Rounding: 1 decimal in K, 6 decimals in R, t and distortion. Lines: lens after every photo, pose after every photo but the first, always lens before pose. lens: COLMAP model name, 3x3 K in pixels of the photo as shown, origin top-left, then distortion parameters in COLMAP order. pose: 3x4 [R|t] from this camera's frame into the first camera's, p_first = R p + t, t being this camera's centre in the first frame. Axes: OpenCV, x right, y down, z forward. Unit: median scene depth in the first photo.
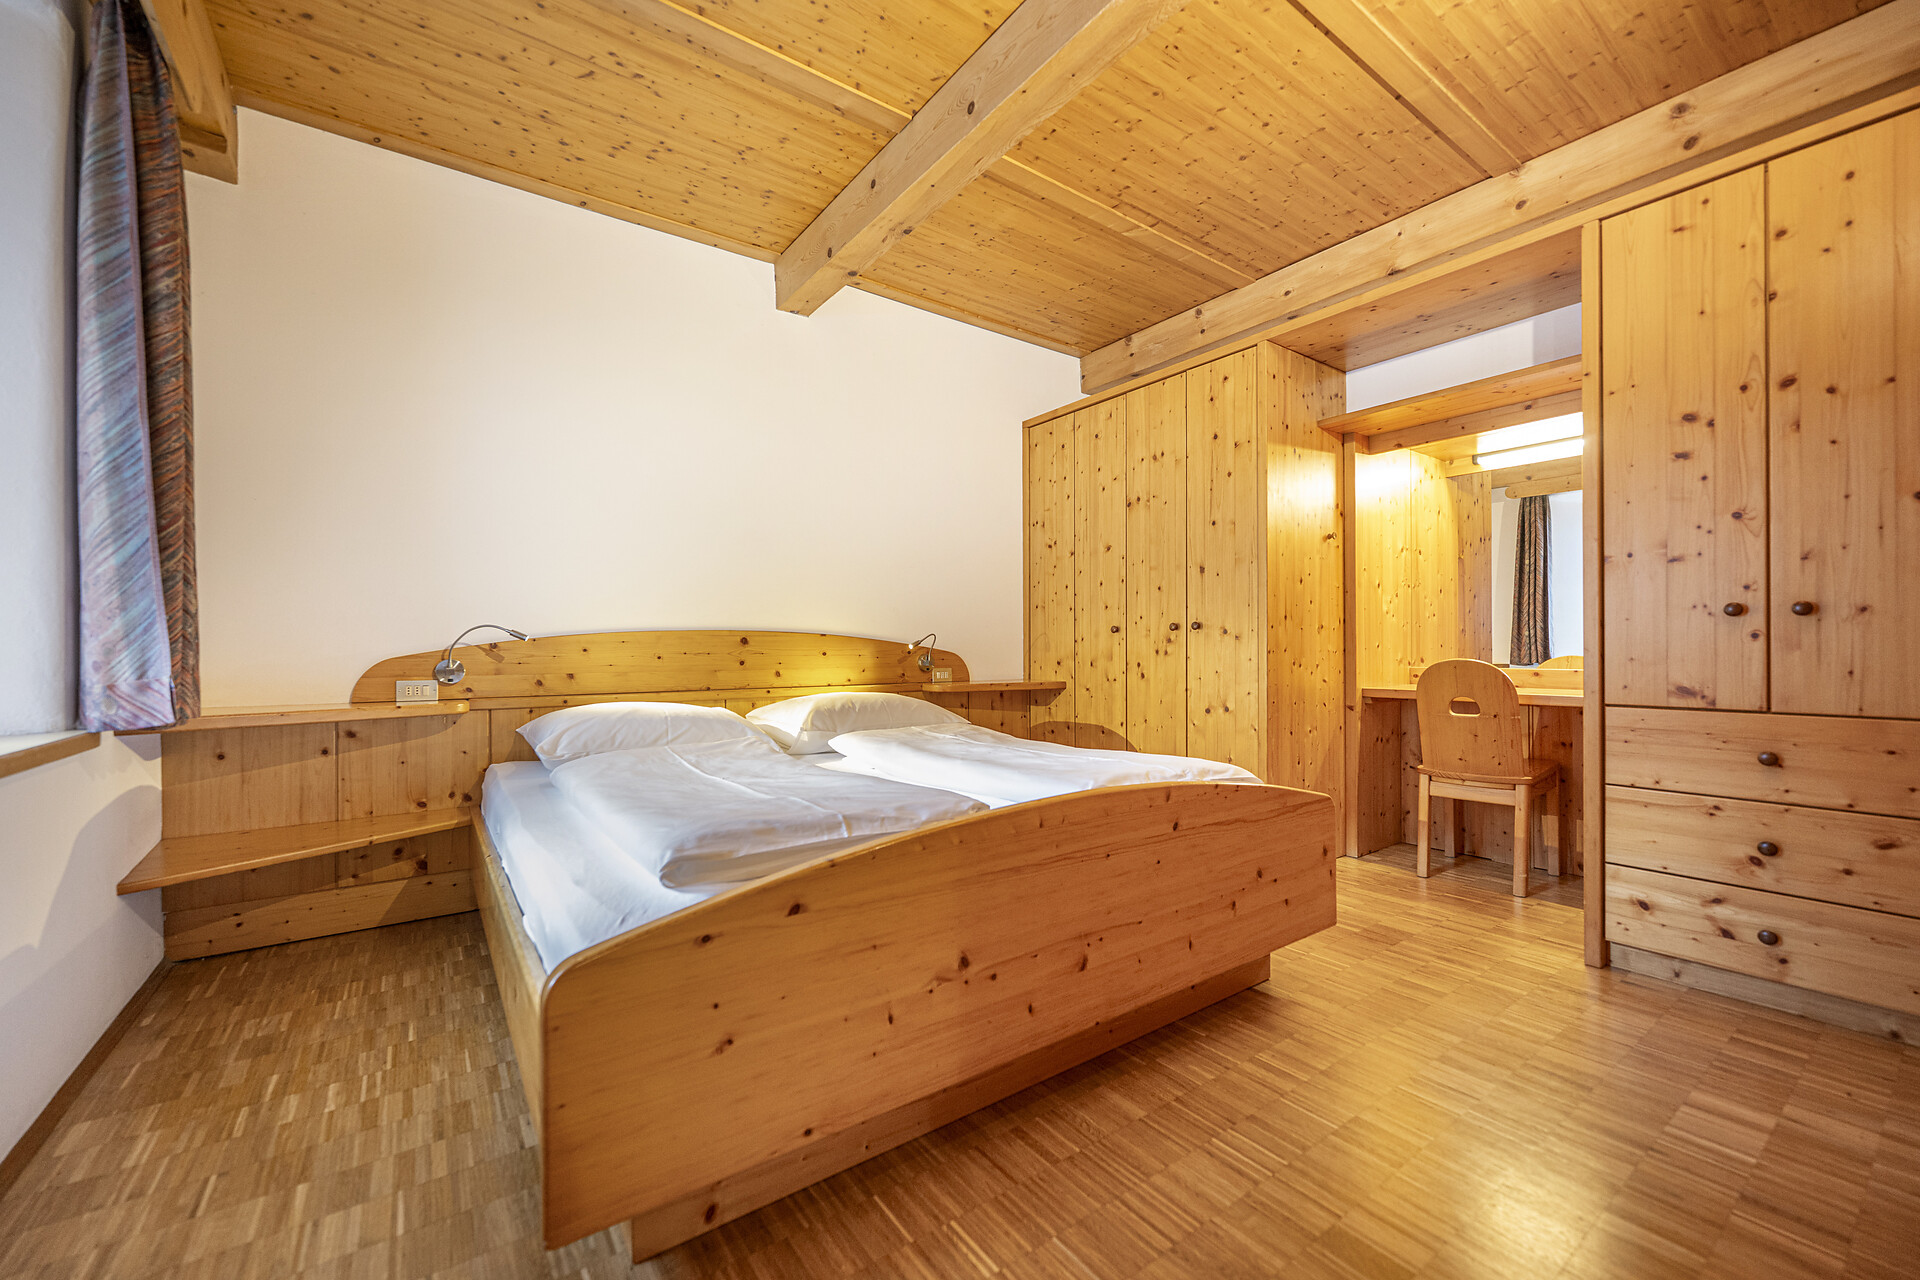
lens RADIAL K [[758.3, 0, 959.5], [0, 758.3, 645.2], [0, 0, 1]] dist [-0.001761, 0.000072]
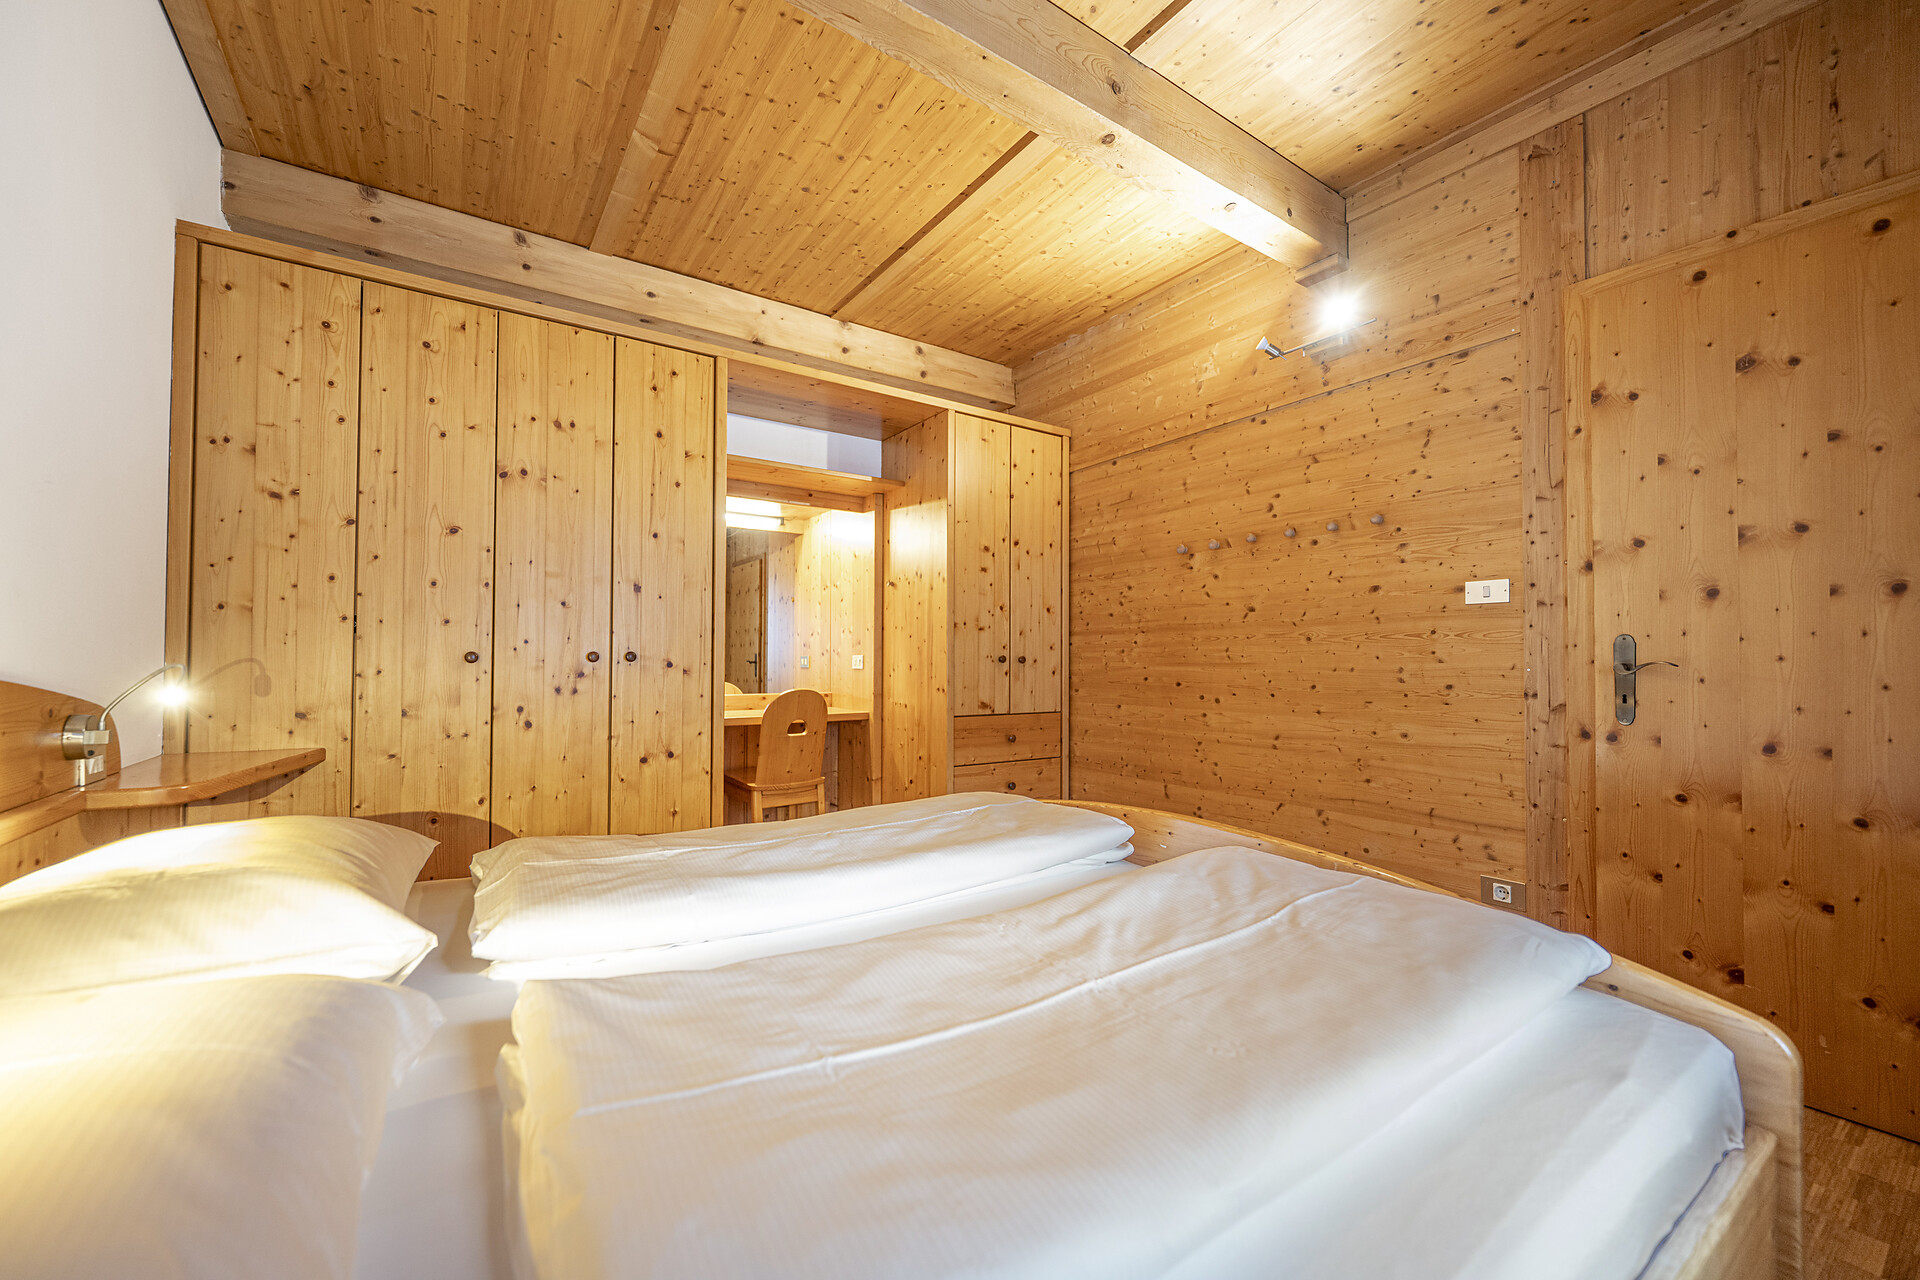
lens RADIAL K [[758.3, 0, 959.5], [0, 758.3, 645.2], [0, 0, 1]] dist [-0.001761, 0.000072]
pose [[0.024909, 0.028598, 0.999281, -0.491108], [-0.005547, 0.999579, -0.028468, -0.016849], [-0.999674, -0.004833, 0.025057, 0.636975]]
